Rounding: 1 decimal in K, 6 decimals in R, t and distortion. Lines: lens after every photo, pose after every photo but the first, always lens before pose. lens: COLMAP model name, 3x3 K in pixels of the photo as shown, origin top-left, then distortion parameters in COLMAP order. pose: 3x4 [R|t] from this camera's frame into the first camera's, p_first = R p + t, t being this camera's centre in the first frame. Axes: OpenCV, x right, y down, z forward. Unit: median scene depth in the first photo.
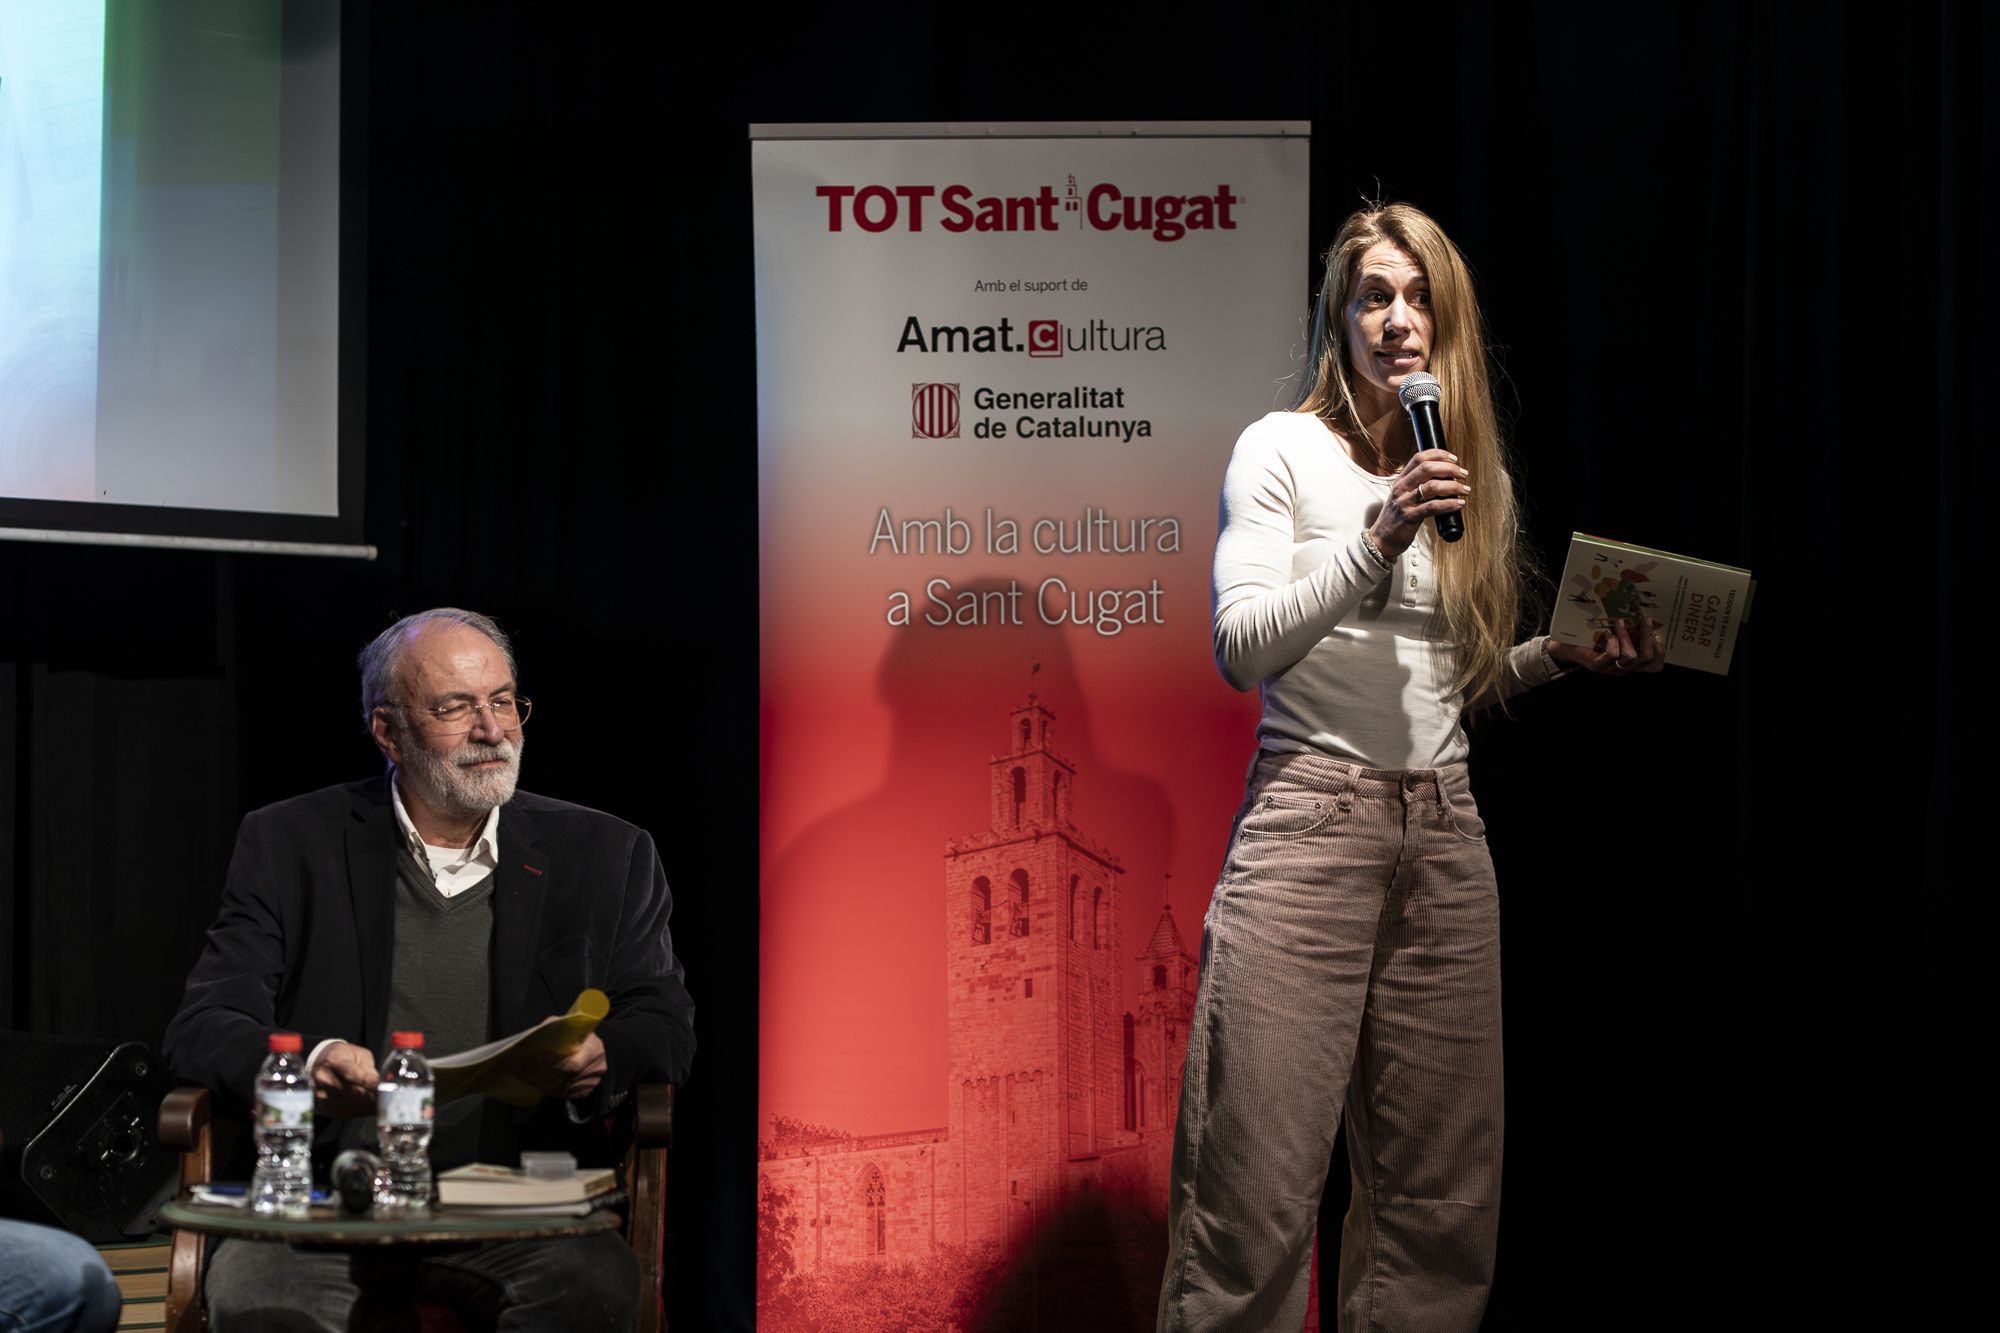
lens RADIAL K [[4653.3, 0, 1000.0], [0, 4653.3, 666.5], [0, 0, 1]] dist [0.150515, -2.524545]
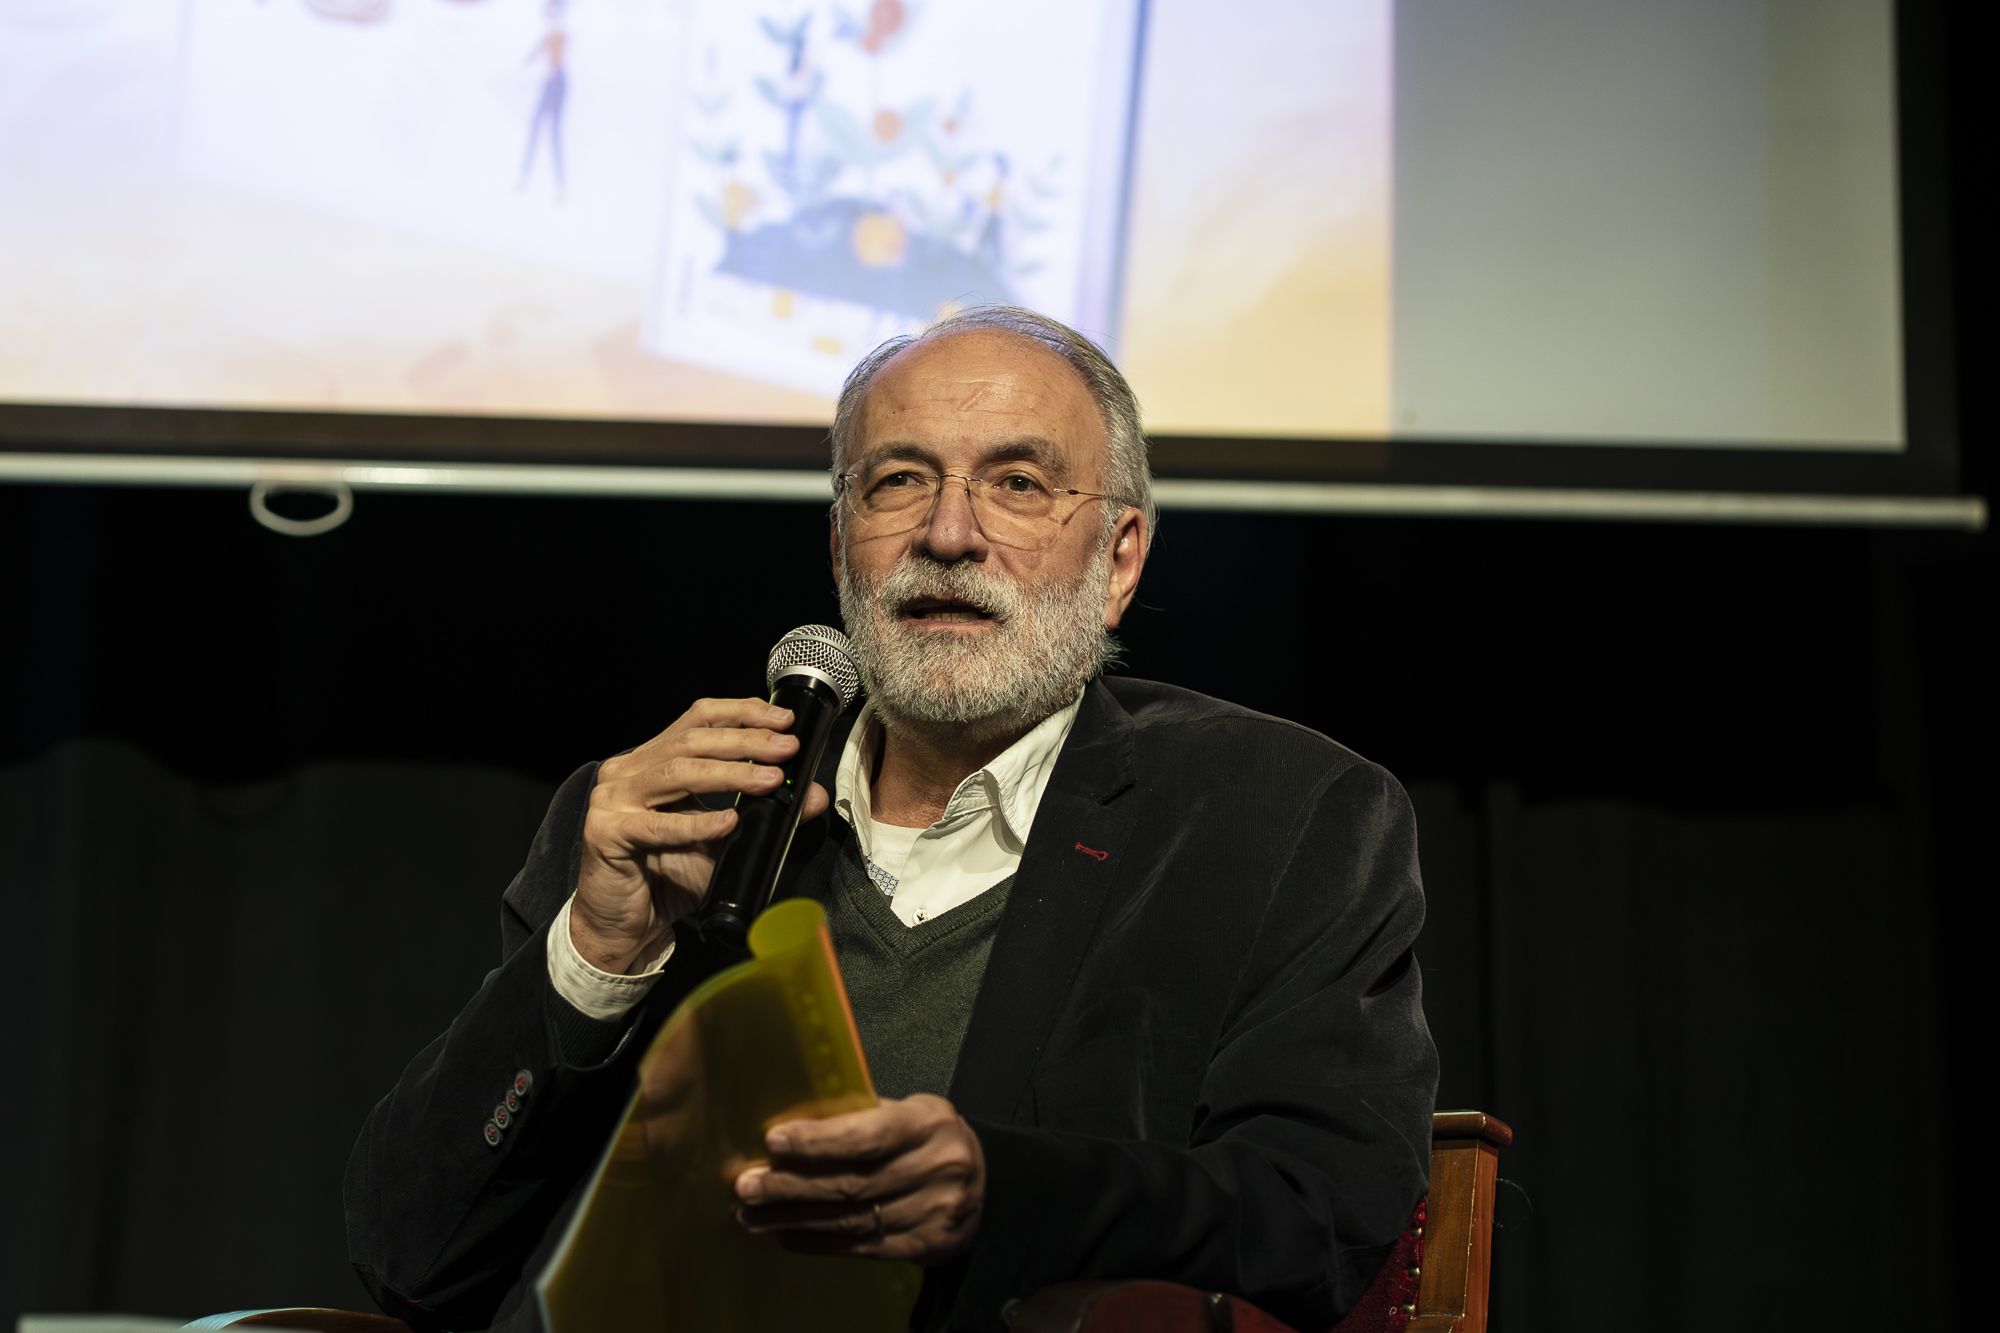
lens RADIAL K [[6493.2, 0, 1000.0], [0, 6493.2, 666.5], [0, 0, 1]] dist [0.131289, -0.254576]
pose [[0.838895, -0.071245, -0.539611, 0.194636], [0.023150, 0.995169, -0.095404, 0.070265], [0.543801, 0.067542, 0.836492, 0.381703]]
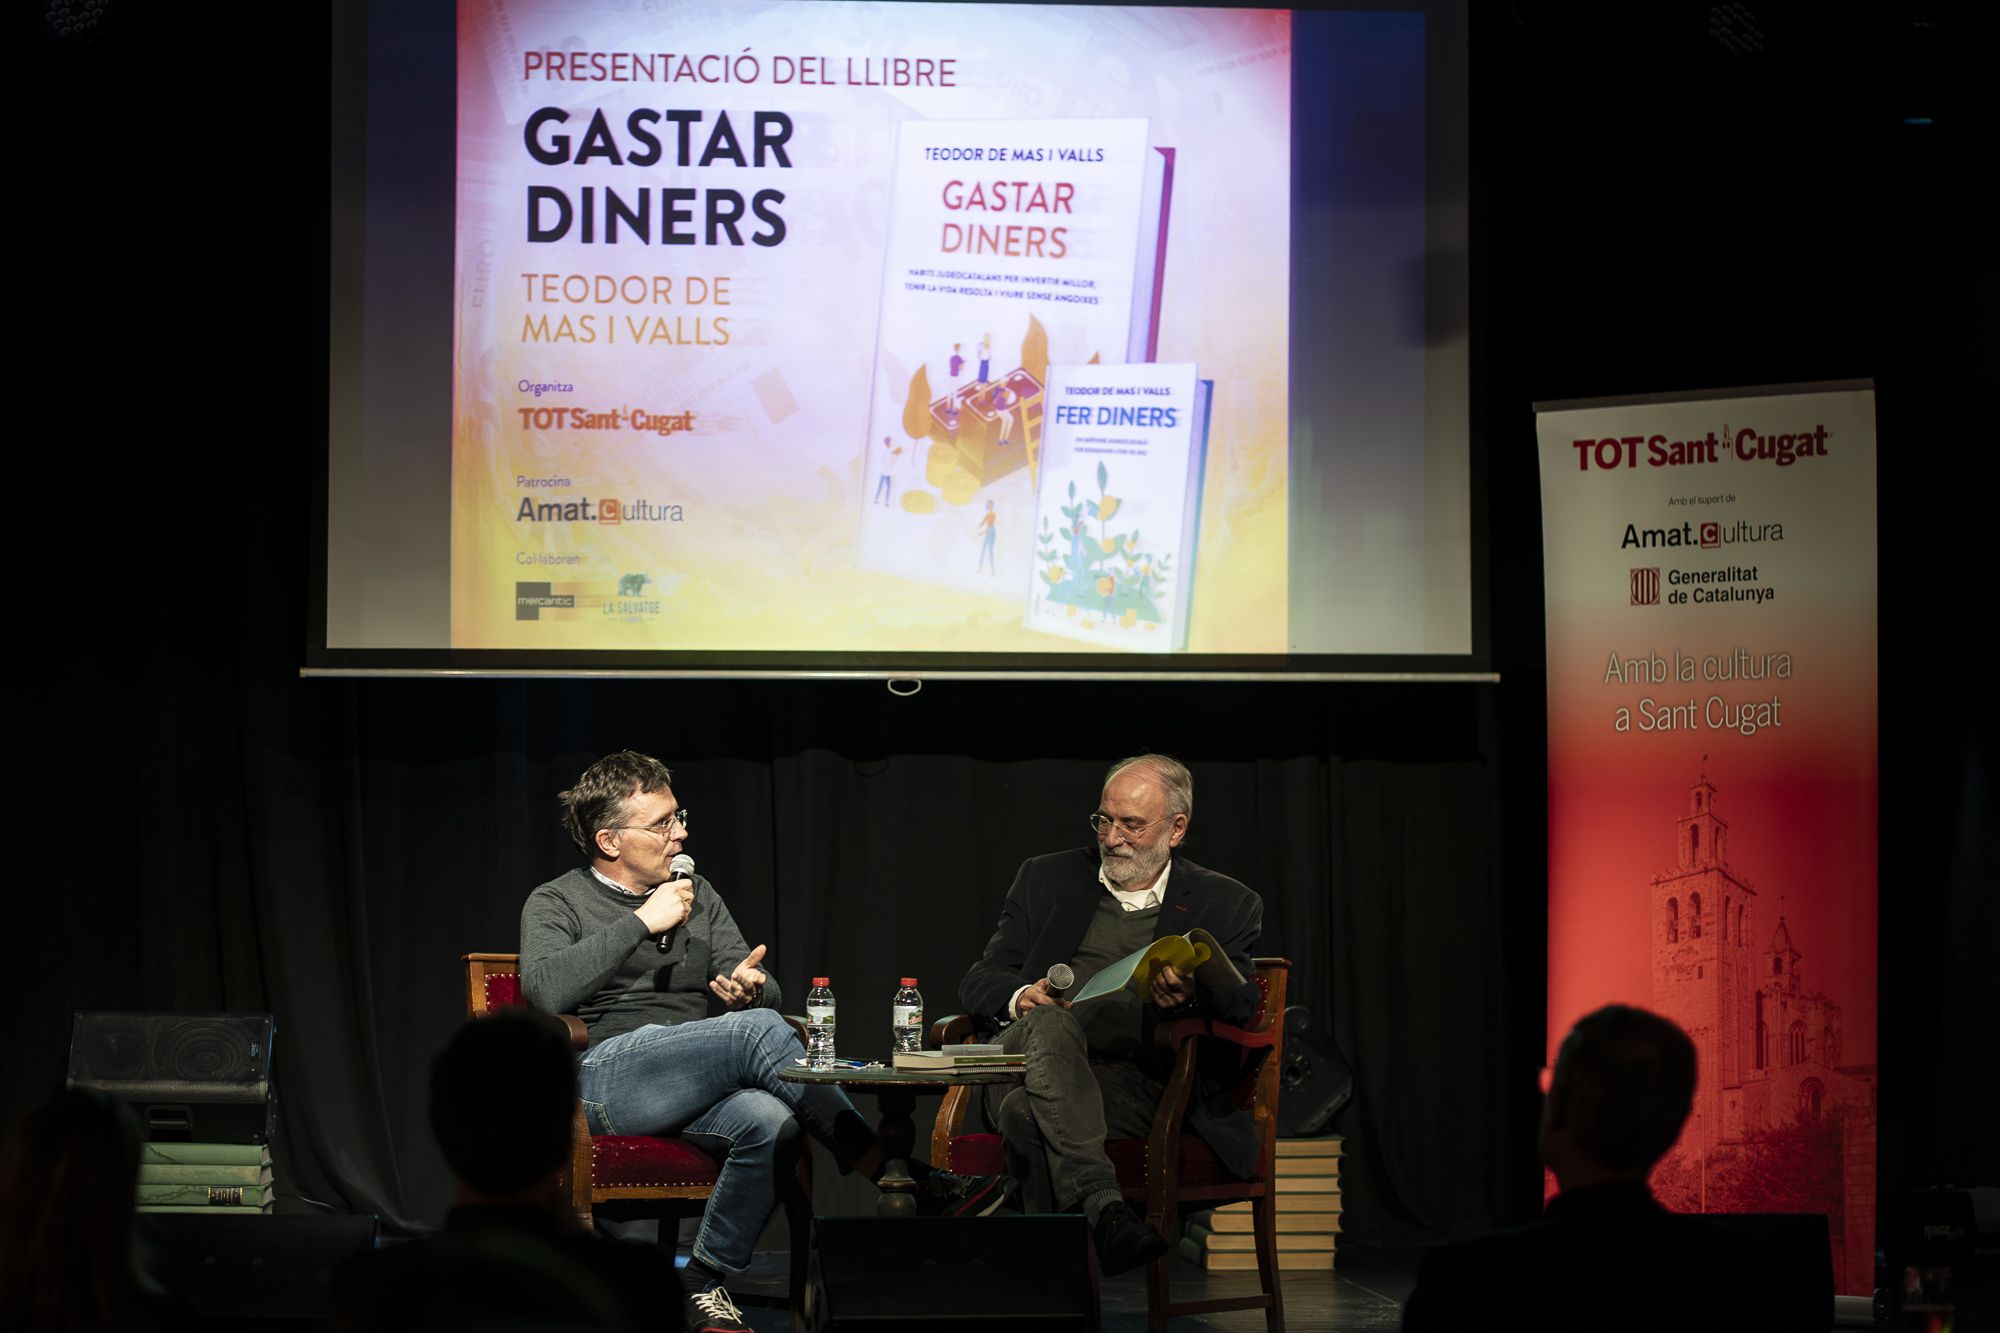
lens RADIAL K [[4759.0, 0, 1000.0], [0, 4759.0, 666.5], [0, 0, 1]] dist [0.151880, -2.414421]
pose [[0.823401, -0.028259, -0.566756, 0.685065], [0.025681, 0.999592, -0.012531, -0.015371], [0.566878, -0.004237, 0.823791, -0.382236]]
